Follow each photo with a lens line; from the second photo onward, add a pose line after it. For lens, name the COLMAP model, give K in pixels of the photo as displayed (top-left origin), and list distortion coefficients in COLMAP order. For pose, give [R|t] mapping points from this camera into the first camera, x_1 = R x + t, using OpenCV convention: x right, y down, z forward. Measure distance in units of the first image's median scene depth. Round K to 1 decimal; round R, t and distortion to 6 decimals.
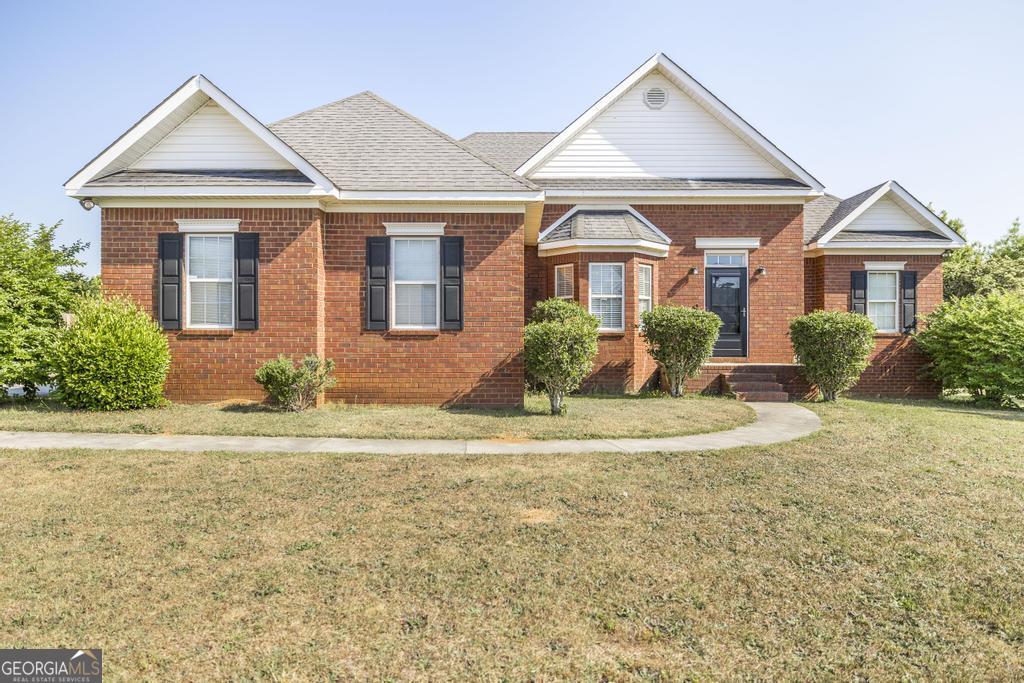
lens RADIAL K [[629.4, 0, 513.3], [0, 629.4, 338.7], [0, 0, 1]] dist [0.004357, 0.001160]
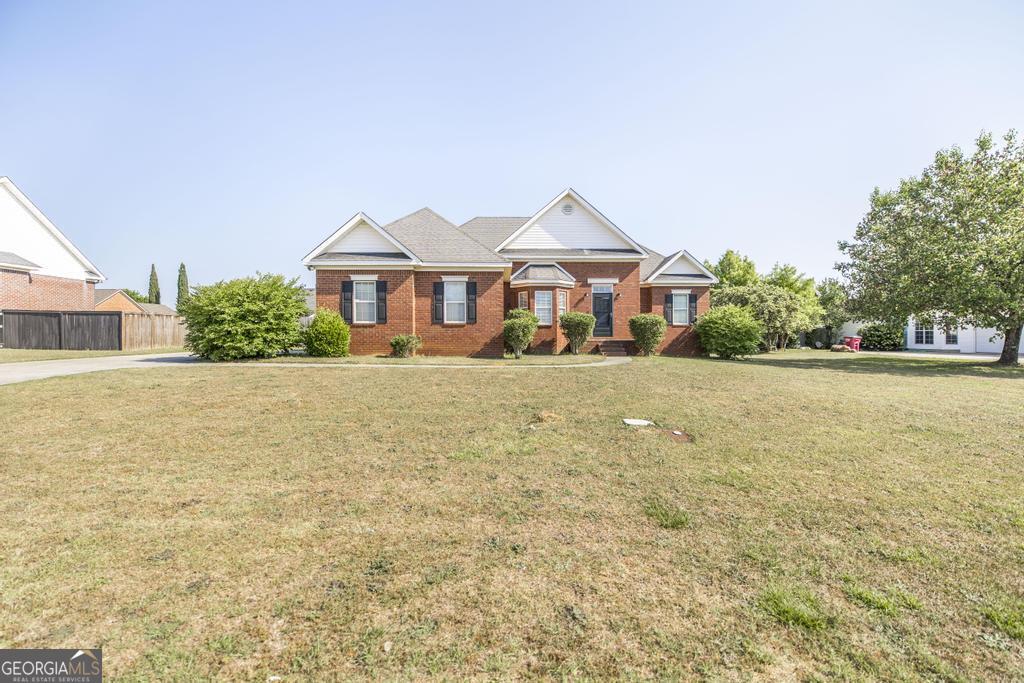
lens RADIAL K [[434.5, 0, 509.6], [0, 434.5, 339.3], [0, 0, 1]] dist [0.001723, 0.000502]
pose [[0.999507, -0.005442, 0.030935, -0.006930], [0.005023, 0.999895, 0.013619, 0.017210], [-0.031006, -0.013457, 0.999429, -0.409688]]
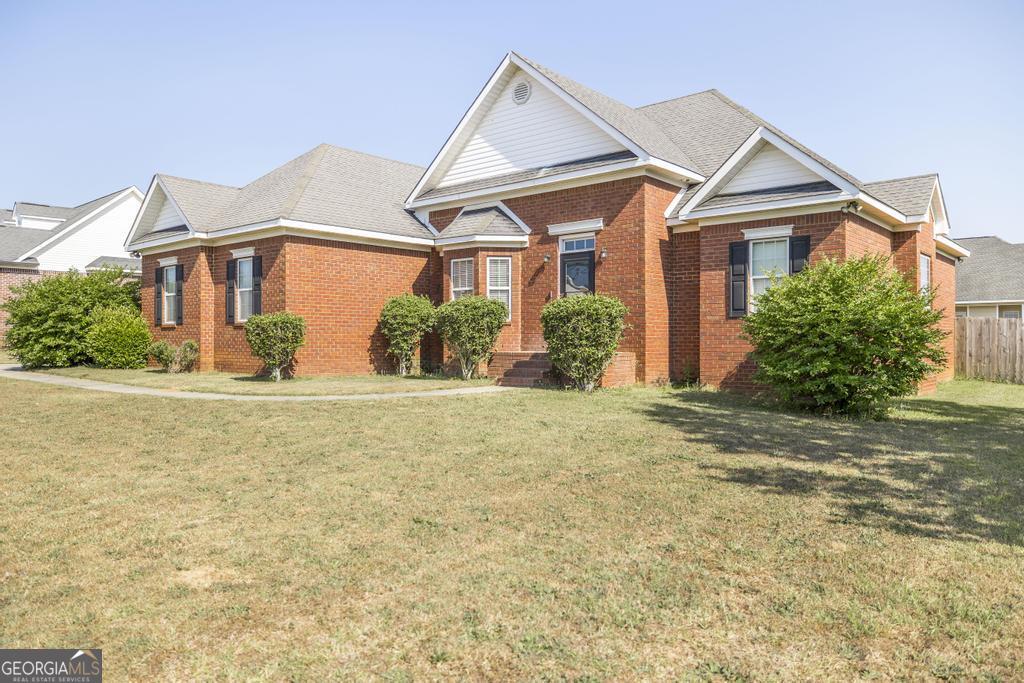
lens RADIAL K [[732.6, 0, 514.7], [0, 732.6, 338.4], [0, 0, 1]] dist [0.005723, 0.002521]
pose [[0.763392, -0.006068, -0.645906, 1.017215], [0.004175, 0.999981, -0.004460, 0.024068], [0.645921, 0.000708, 0.763404, 0.082721]]
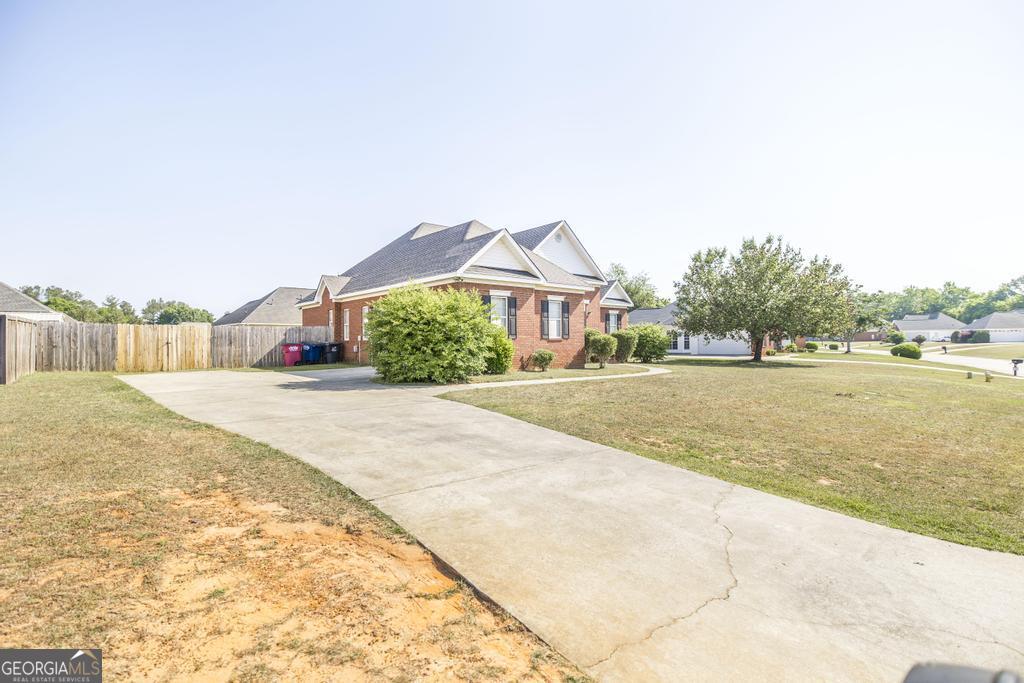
lens RADIAL K [[486.7, 0, 511.2], [0, 486.7, 339.9], [0, 0, 1]] dist [-0.001887, 0.000464]
pose [[0.749967, -0.008860, 0.661416, -1.127662], [0.009064, 0.999954, 0.003117, -0.011319], [-0.661413, 0.003658, 0.750013, -0.235282]]
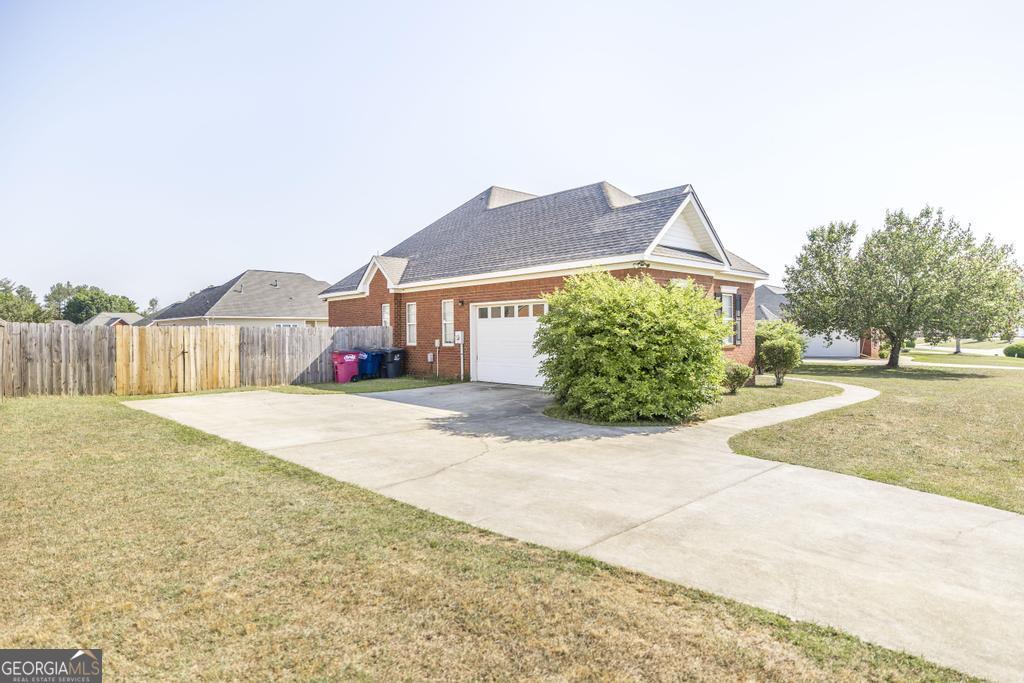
lens RADIAL K [[584.3, 0, 512.1], [0, 584.3, 339.2], [0, 0, 1]] dist [0.003337, -0.001522]
pose [[0.726506, -0.015344, 0.686989, -1.267384], [0.008030, 0.999872, 0.013841, -0.043071], [-0.687113, -0.004540, 0.726536, 0.152123]]
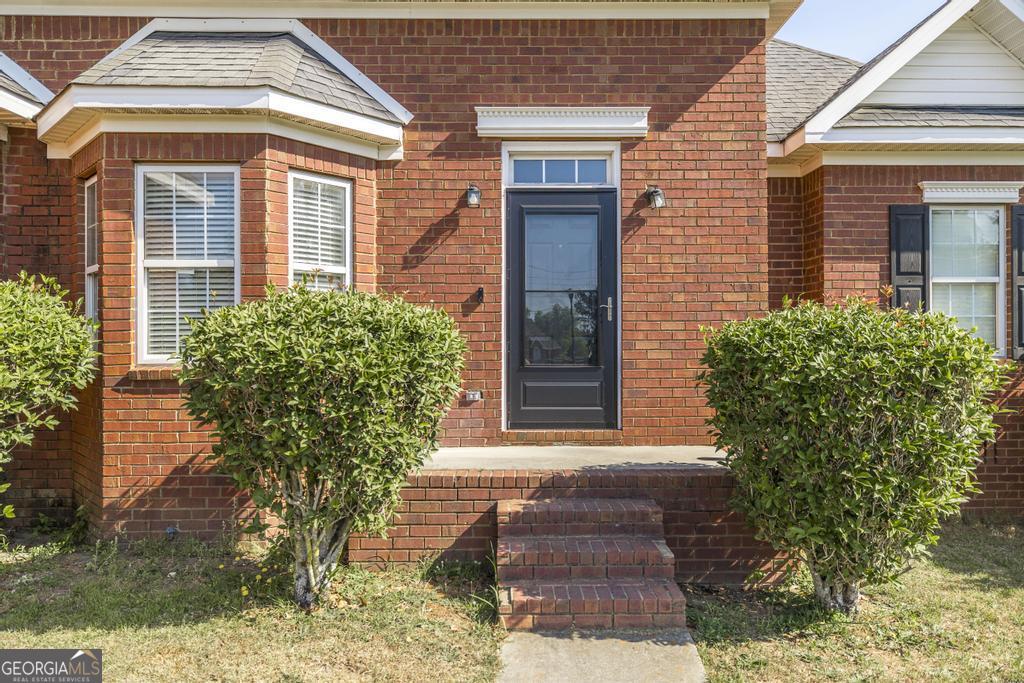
lens RADIAL K [[685.7, 0, 513.2], [0, 685.7, 338.3], [0, 0, 1]] dist [0.005331, -0.002703]
pose [[0.999824, -0.003994, 0.018357, 0.309929], [0.004003, 0.999992, -0.000472, -0.025187], [-0.018355, 0.000546, 0.999831, 0.609888]]
